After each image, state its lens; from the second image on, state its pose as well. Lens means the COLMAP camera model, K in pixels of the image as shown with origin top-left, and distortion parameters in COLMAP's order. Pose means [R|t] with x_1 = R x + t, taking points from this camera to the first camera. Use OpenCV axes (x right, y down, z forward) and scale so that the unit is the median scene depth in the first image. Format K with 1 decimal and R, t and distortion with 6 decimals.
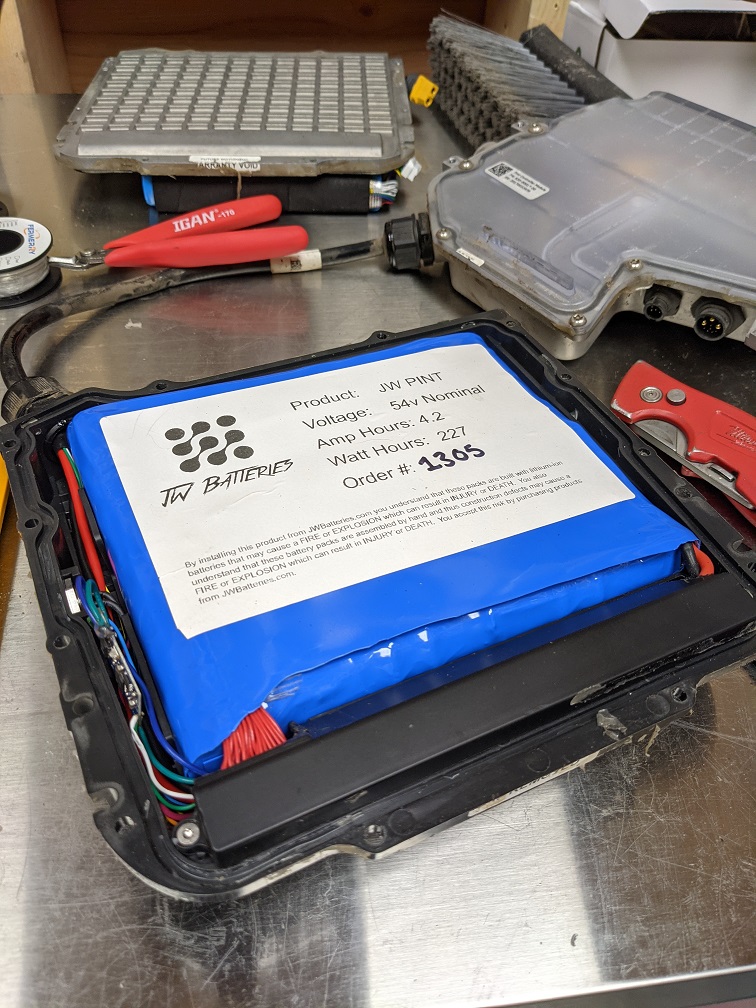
lens RADIAL K [[805.4, 0, 375.1], [0, 805.4, 504.3], [0, 0, 1]] dist [0.027176, -0.106775]
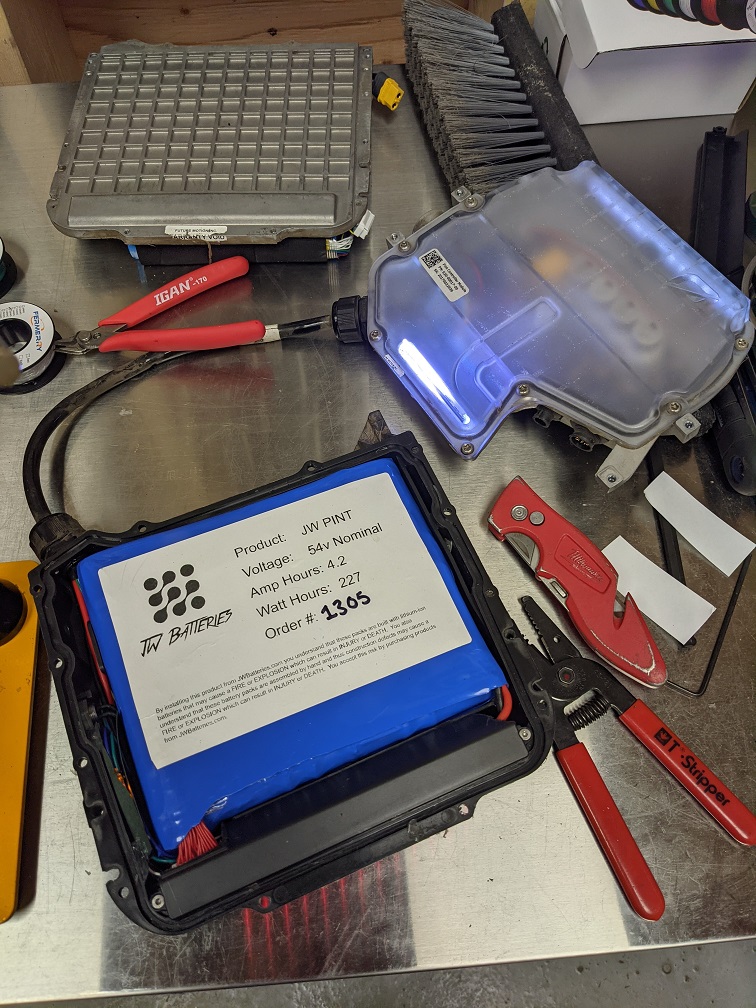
lens RADIAL K [[805.4, 0, 376.2], [0, 805.4, 471.6], [0, 0, 1]] dist [0.027176, -0.106775]
pose [[0.998399, 0.021250, -0.052423, 0.218354], [-0.005963, 0.961128, 0.276040, -0.674897], [0.056251, -0.275285, 0.959716, -0.282886]]
